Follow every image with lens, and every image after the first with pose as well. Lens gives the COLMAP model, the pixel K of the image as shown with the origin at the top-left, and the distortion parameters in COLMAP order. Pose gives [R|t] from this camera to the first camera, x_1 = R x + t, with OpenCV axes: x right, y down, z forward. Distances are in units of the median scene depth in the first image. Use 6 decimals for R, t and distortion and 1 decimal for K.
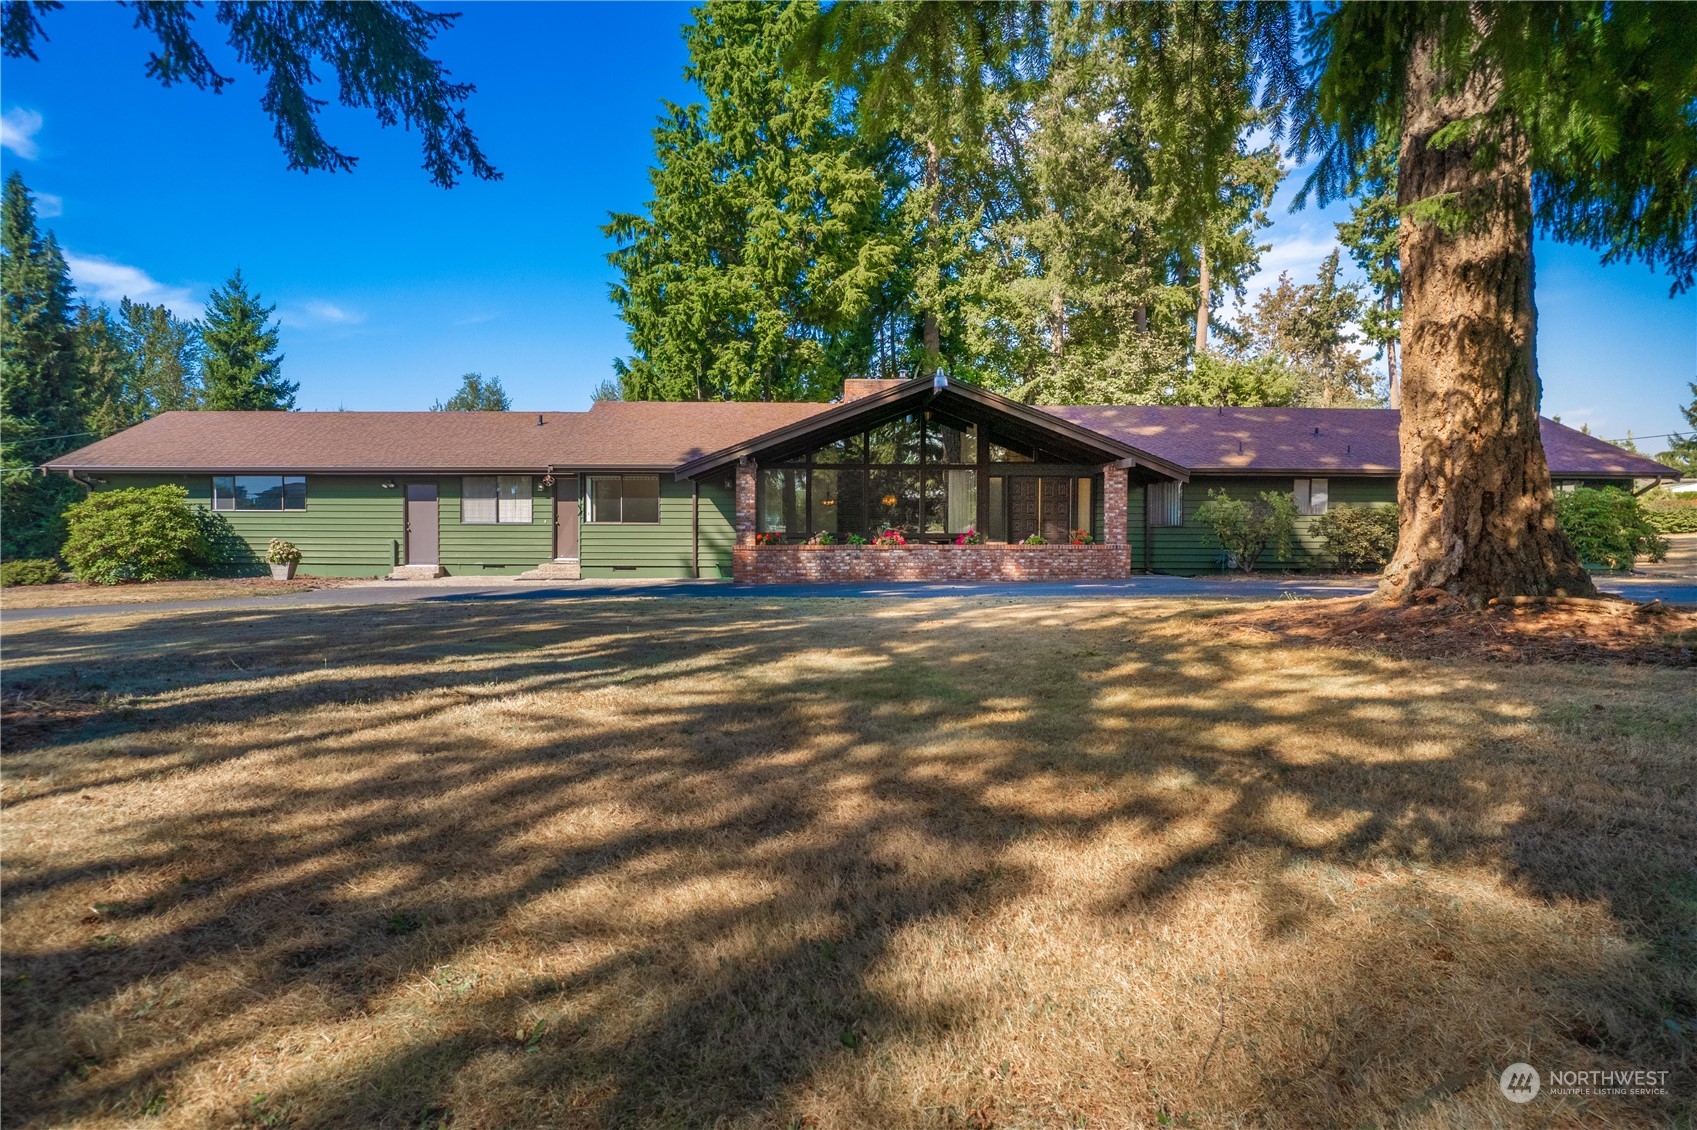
lens RADIAL K [[1079.1, 0, 849.0], [0, 1079.1, 559.4], [0, 0, 1]] dist [-0.002973, 0.000762]
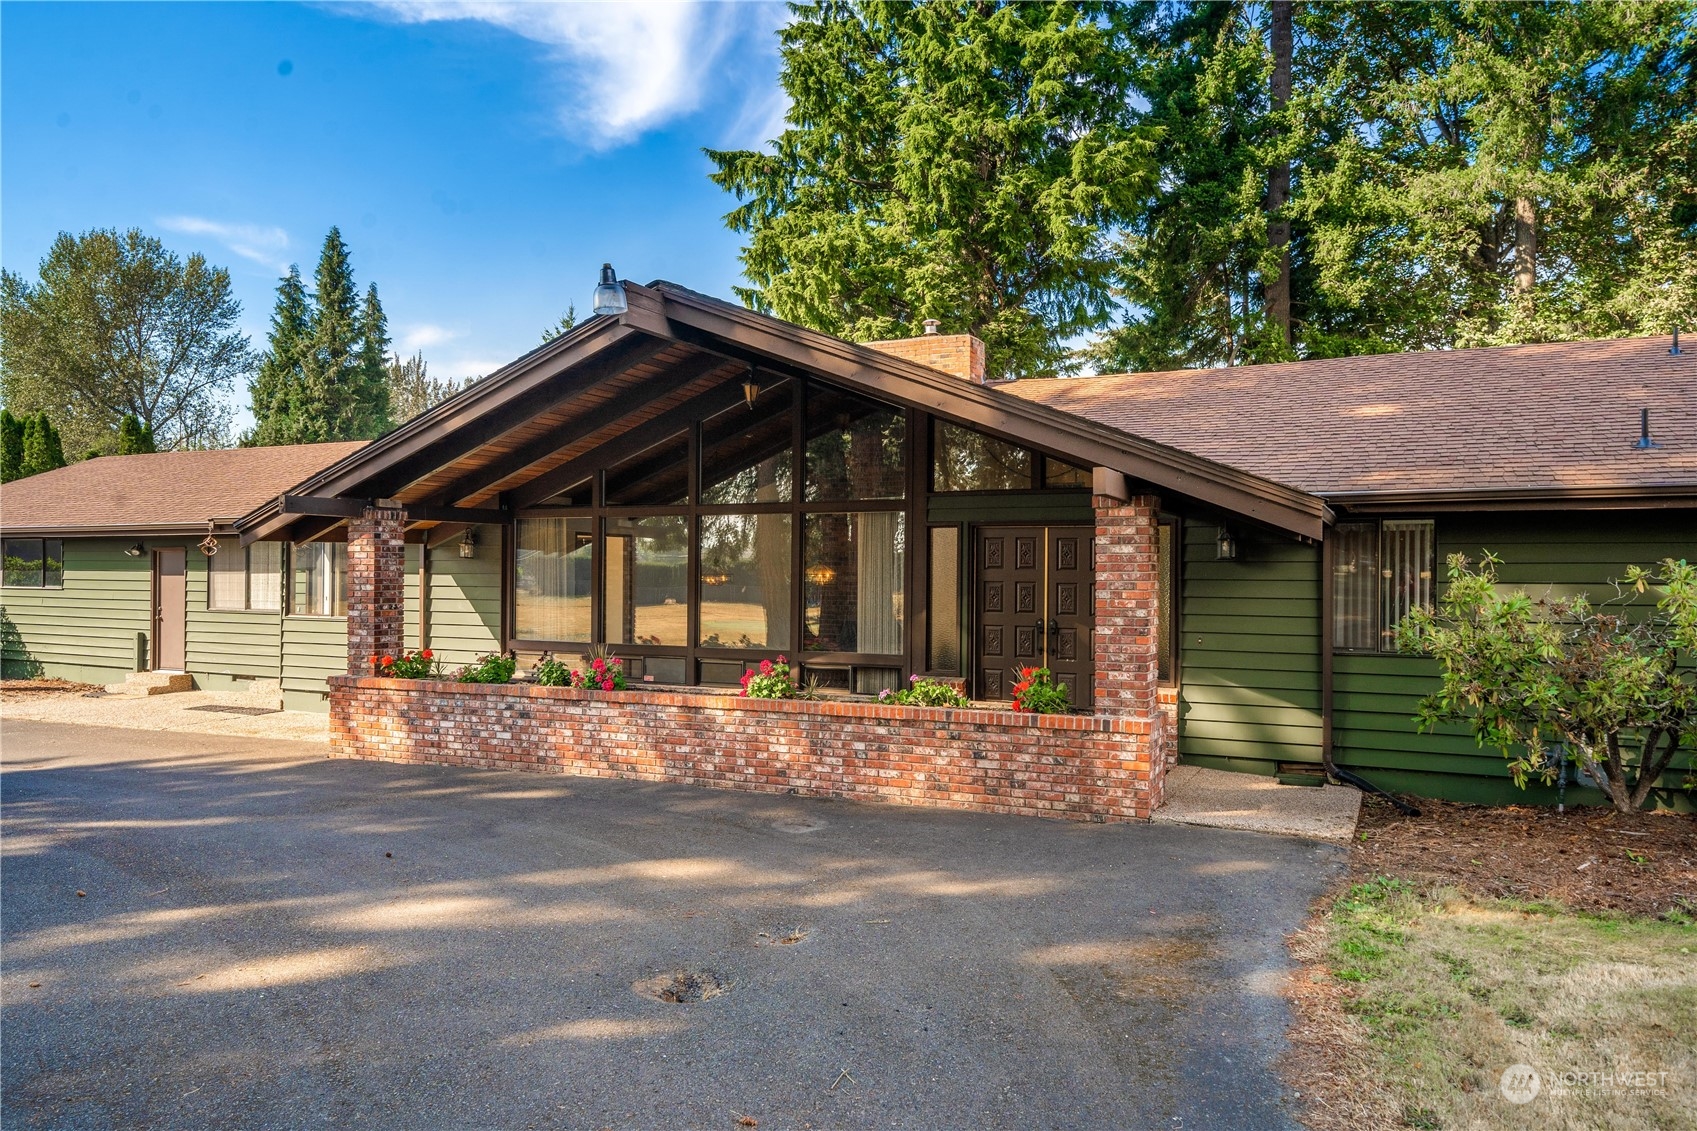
lens RADIAL K [[1161.7, 0, 848.2], [0, 1161.7, 569.4], [0, 0, 1]] dist [0.005910, 0.000805]
pose [[0.891597, 0.000801, -0.452828, 0.300573], [-0.014036, 0.999567, -0.025868, -0.044612], [0.452612, 0.029420, 0.891222, 0.546833]]
